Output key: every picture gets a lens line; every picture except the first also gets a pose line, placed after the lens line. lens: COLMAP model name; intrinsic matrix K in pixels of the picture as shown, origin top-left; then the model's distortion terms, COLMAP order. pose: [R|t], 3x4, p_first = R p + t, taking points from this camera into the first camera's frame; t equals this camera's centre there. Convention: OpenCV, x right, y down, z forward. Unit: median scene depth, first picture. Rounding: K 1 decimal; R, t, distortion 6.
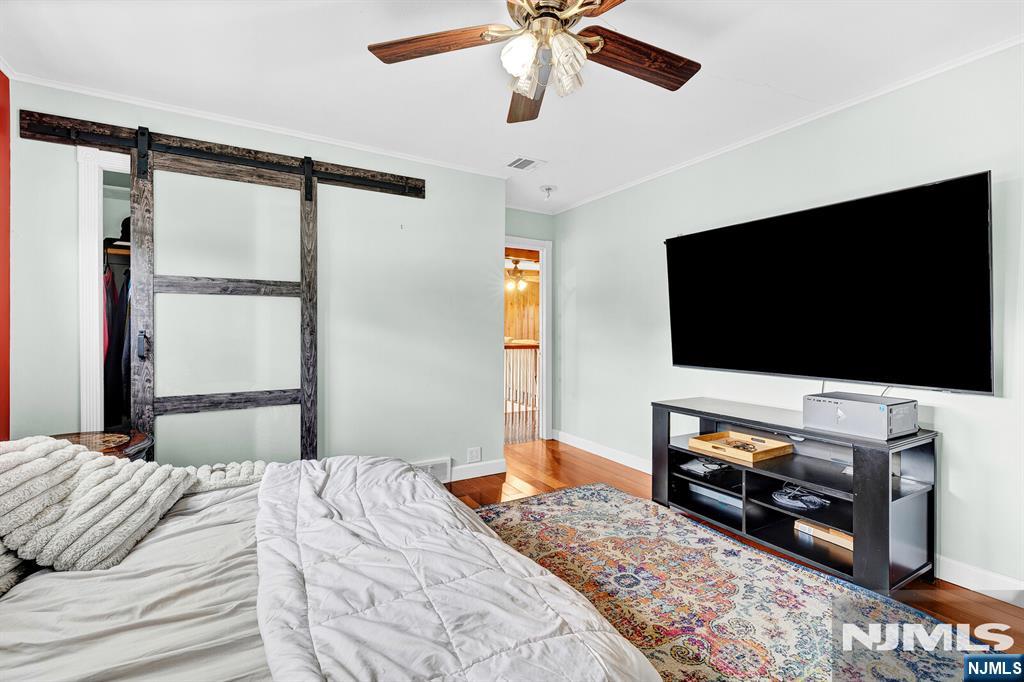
lens RADIAL K [[446.4, 0, 510.5], [0, 446.4, 336.5], [0, 0, 1]] dist [0.001809, -0.000186]
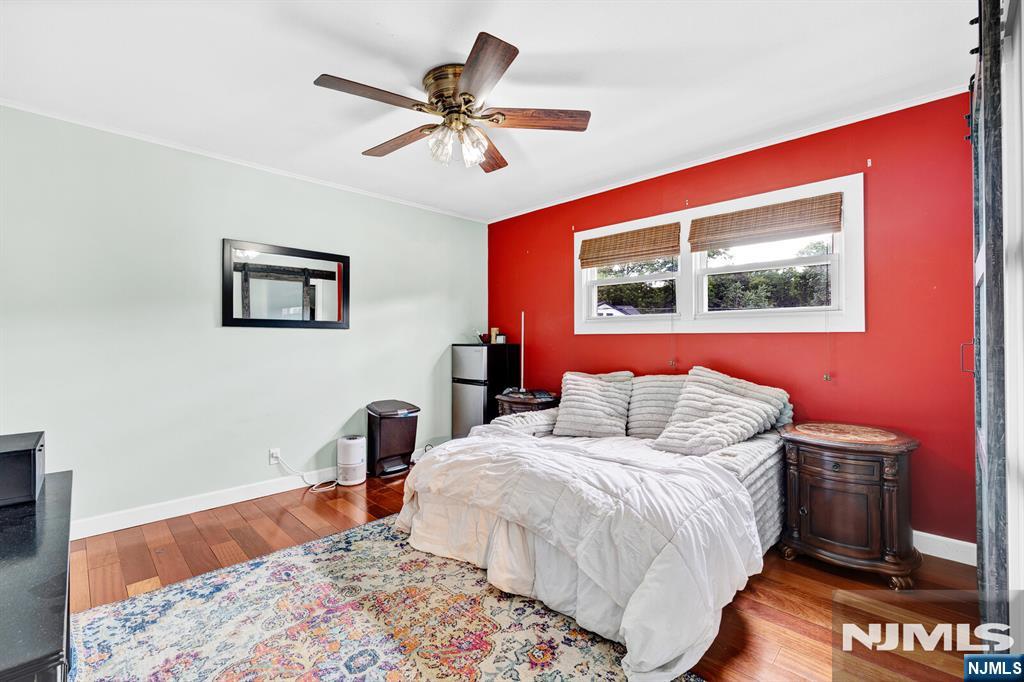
lens RADIAL K [[446.4, 0, 511.9], [0, 446.4, 338.2], [0, 0, 1]] dist [0.001809, -0.000186]
pose [[-0.965173, 0.003329, -0.261589, 0.234499], [0.002339, 0.999989, 0.004094, -0.027795], [0.261600, 0.003340, -0.965171, 2.043142]]
